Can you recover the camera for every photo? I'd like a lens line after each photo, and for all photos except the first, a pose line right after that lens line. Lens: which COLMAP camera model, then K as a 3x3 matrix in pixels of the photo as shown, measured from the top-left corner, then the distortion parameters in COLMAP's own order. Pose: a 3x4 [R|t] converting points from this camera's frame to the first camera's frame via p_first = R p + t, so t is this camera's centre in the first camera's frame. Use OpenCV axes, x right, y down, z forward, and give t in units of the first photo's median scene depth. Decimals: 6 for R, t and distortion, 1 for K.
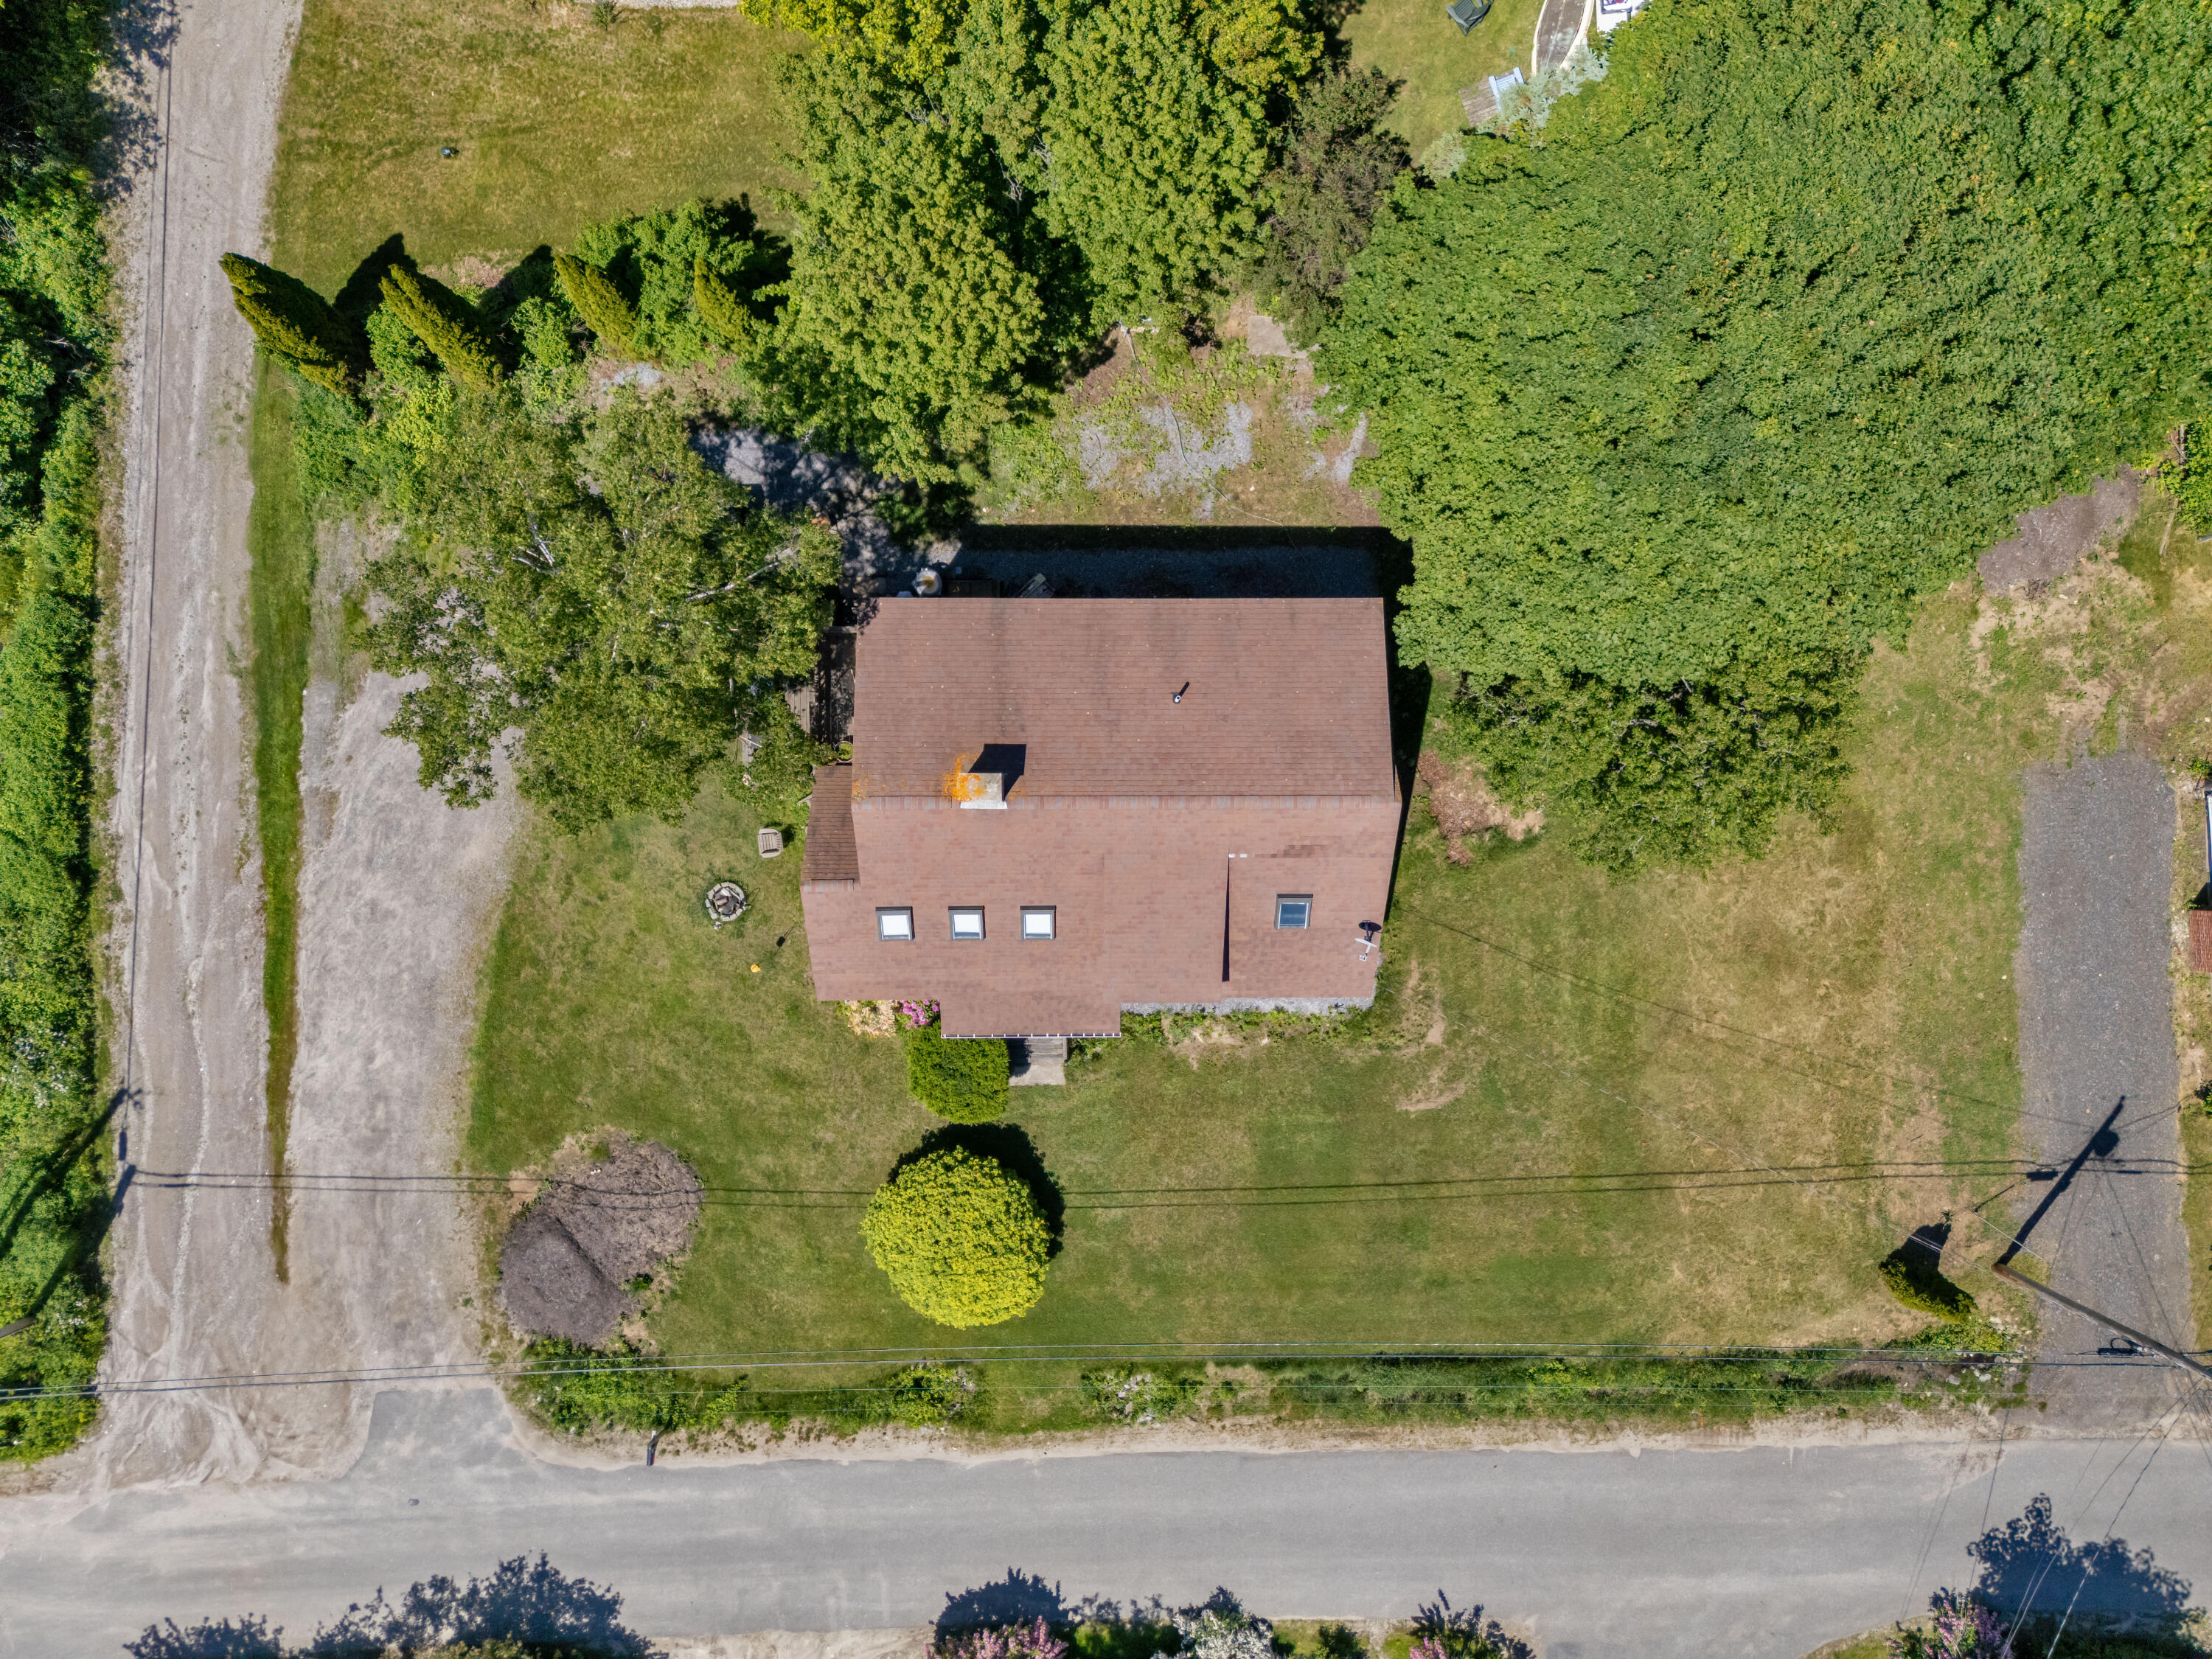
lens RADIAL K [[1624.6, 0, 1113.1], [0, 1624.6, 822.9], [0, 0, 1]] dist [0.074564, -0.065805]
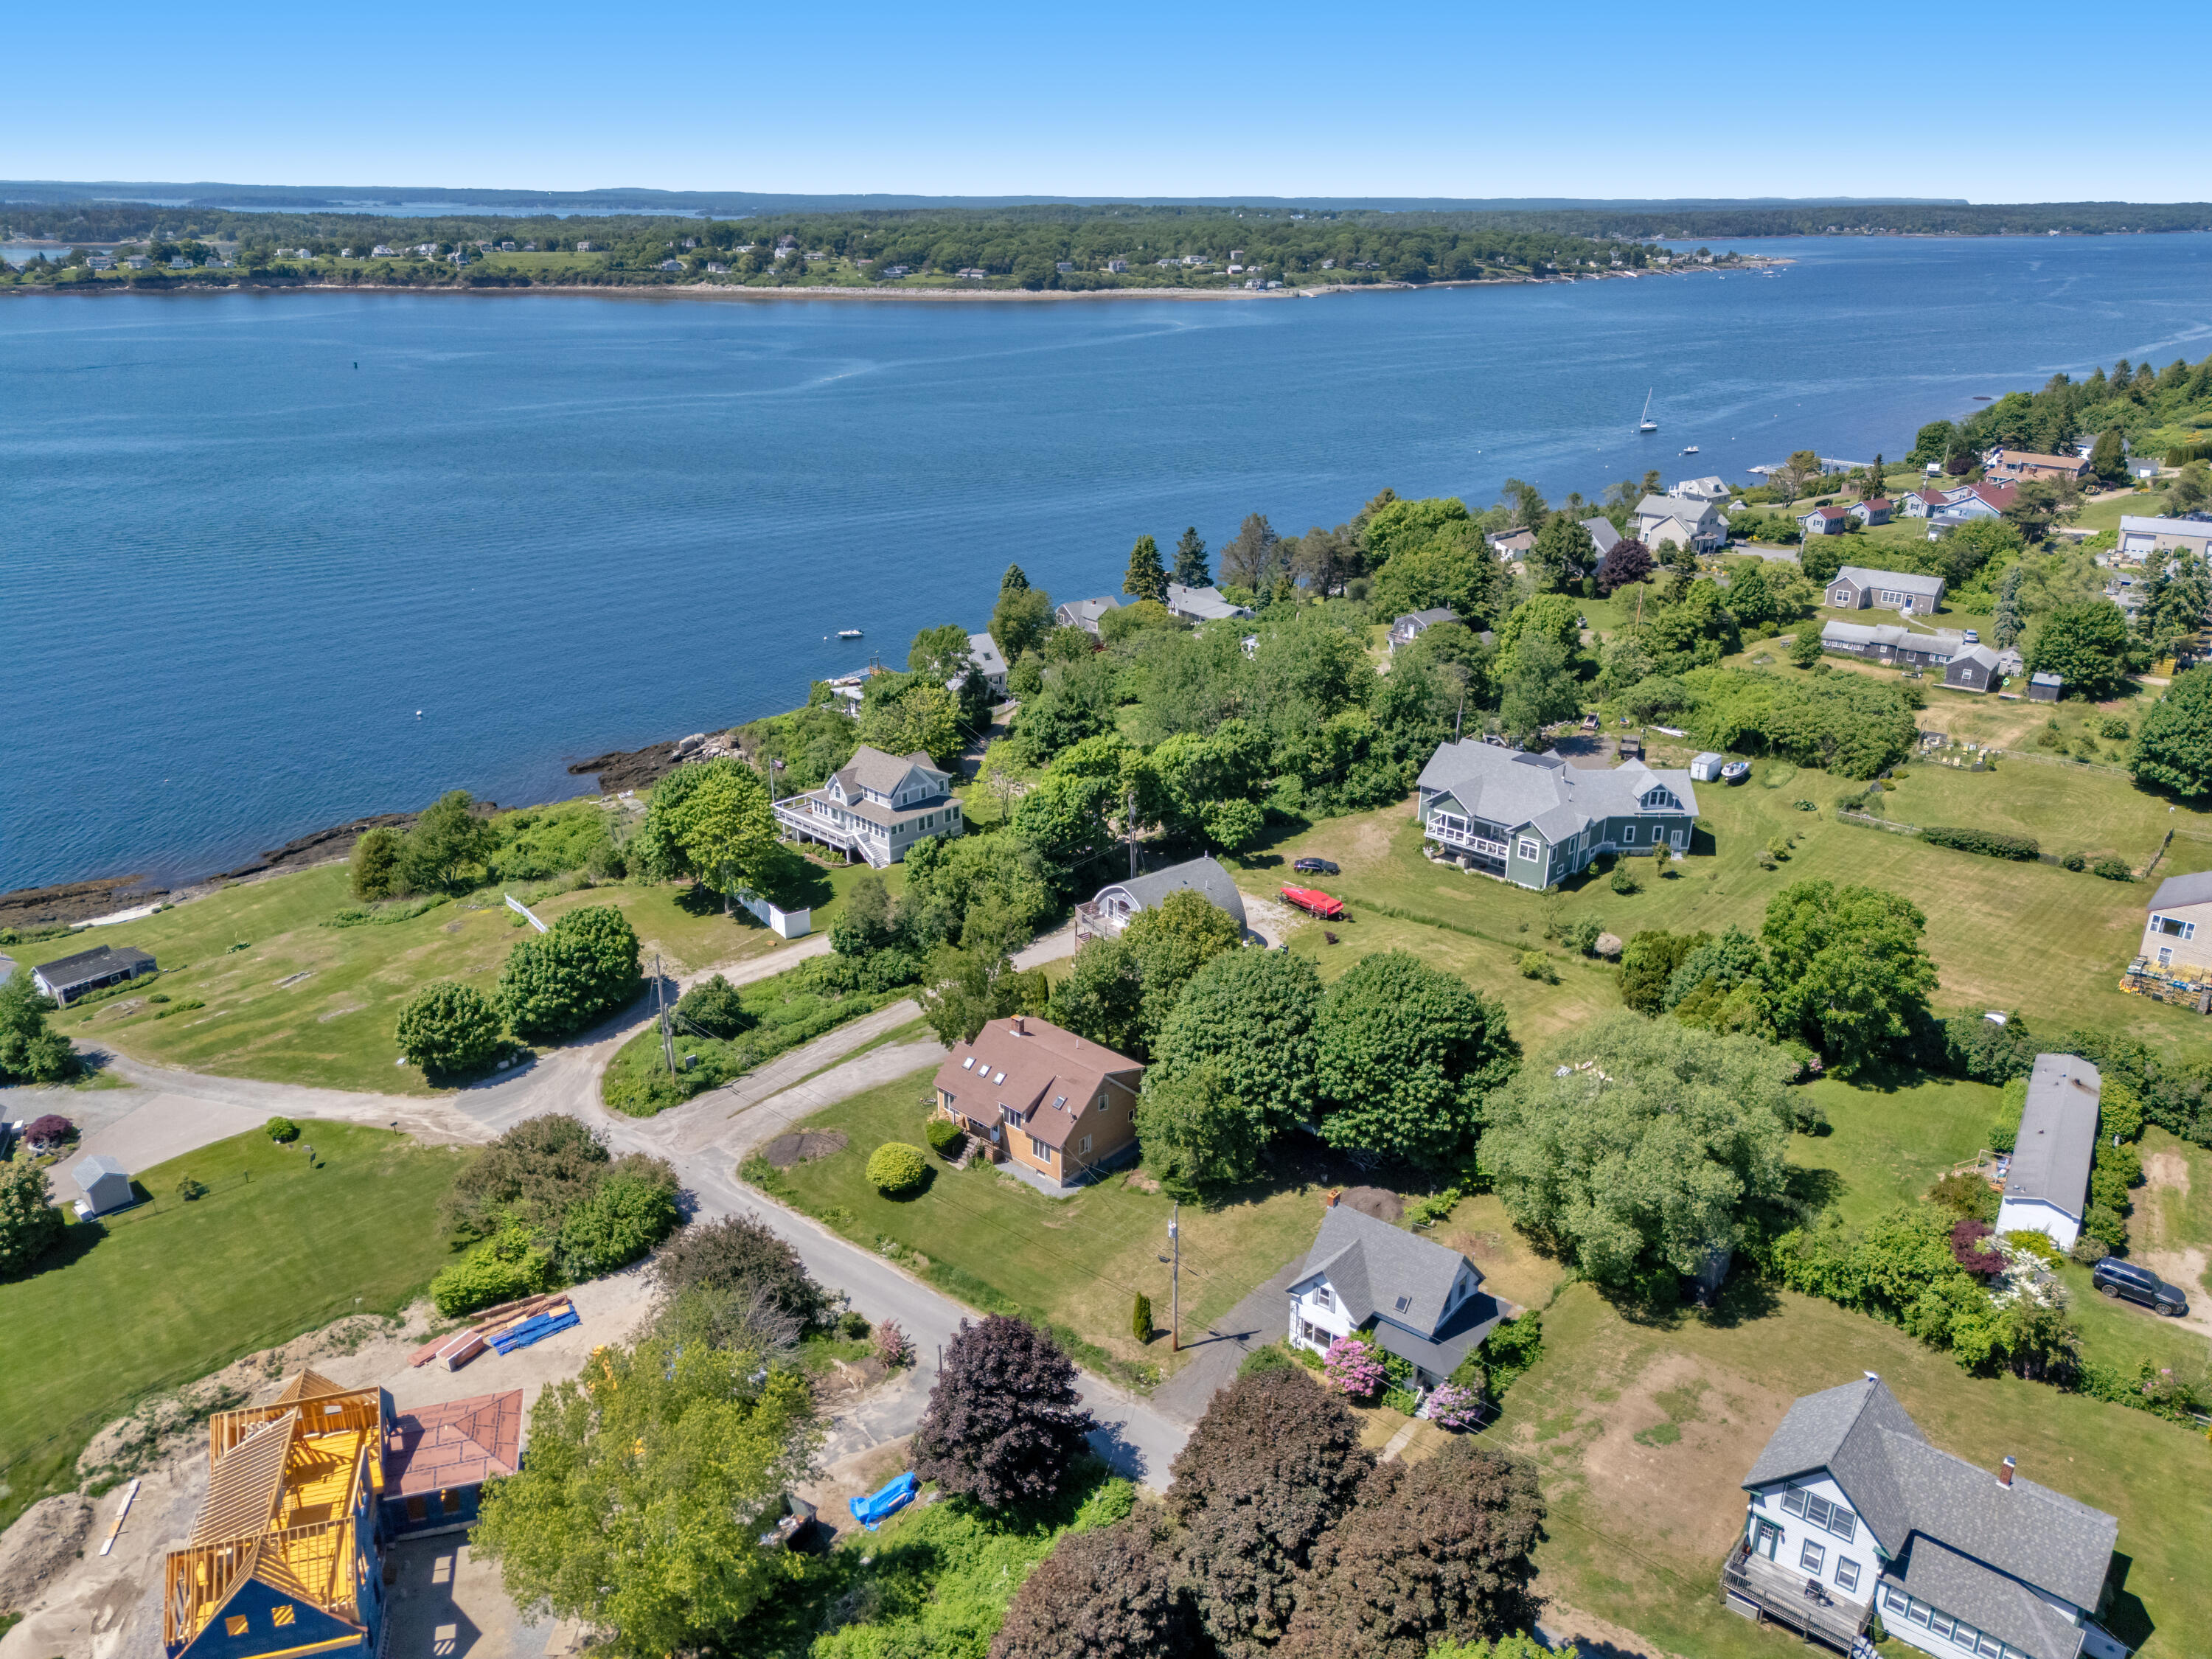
lens RADIAL K [[1606.5, 0, 1106.0], [0, 1606.5, 829.5], [0, 0, 1]] dist [0.162041, -0.380995]
pose [[0.736933, 0.227157, -0.636655, 1.734230], [-0.675797, 0.268594, -0.686407, 1.689769], [0.015080, 0.936086, 0.351448, -0.488343]]
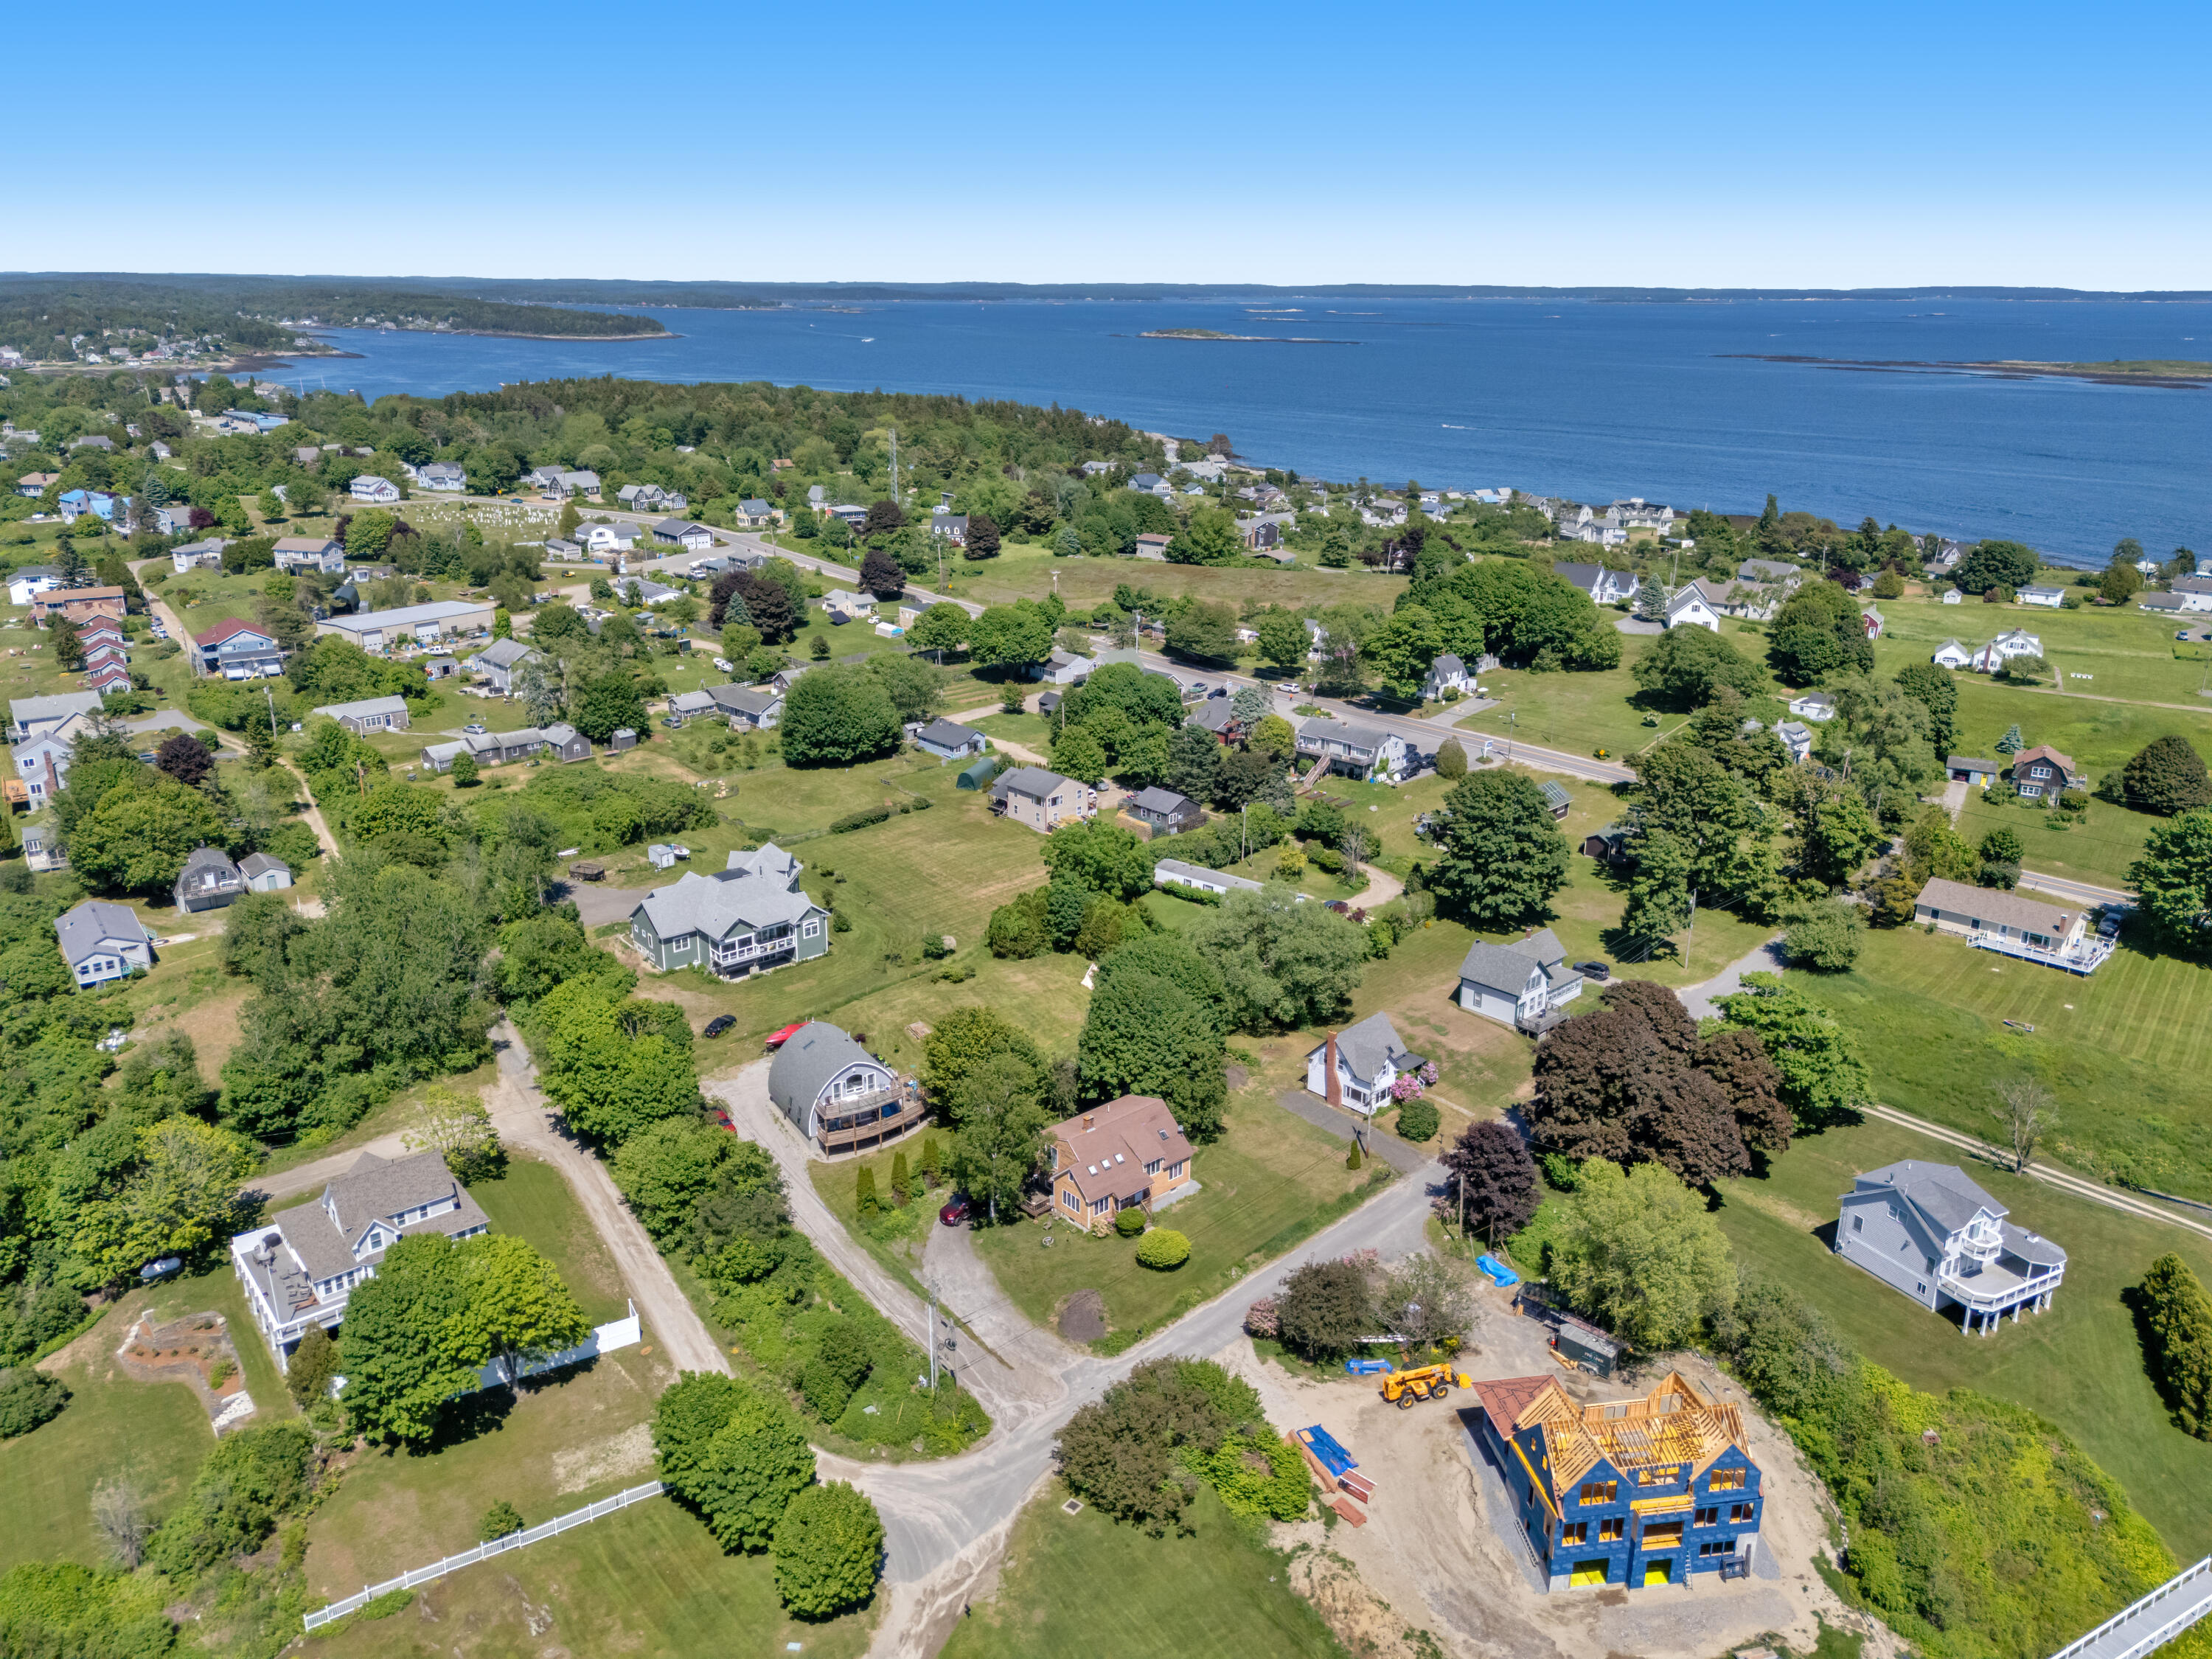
lens RADIAL K [[1626.3, 0, 1111.9], [0, 1626.3, 826.3], [0, 0, 1]] dist [0.052668, -0.042142]
pose [[0.750478, -0.219037, 0.623543, -2.068443], [0.660895, 0.248572, -0.708117, 2.333225], [0.000108, 0.943522, 0.331308, -0.962261]]
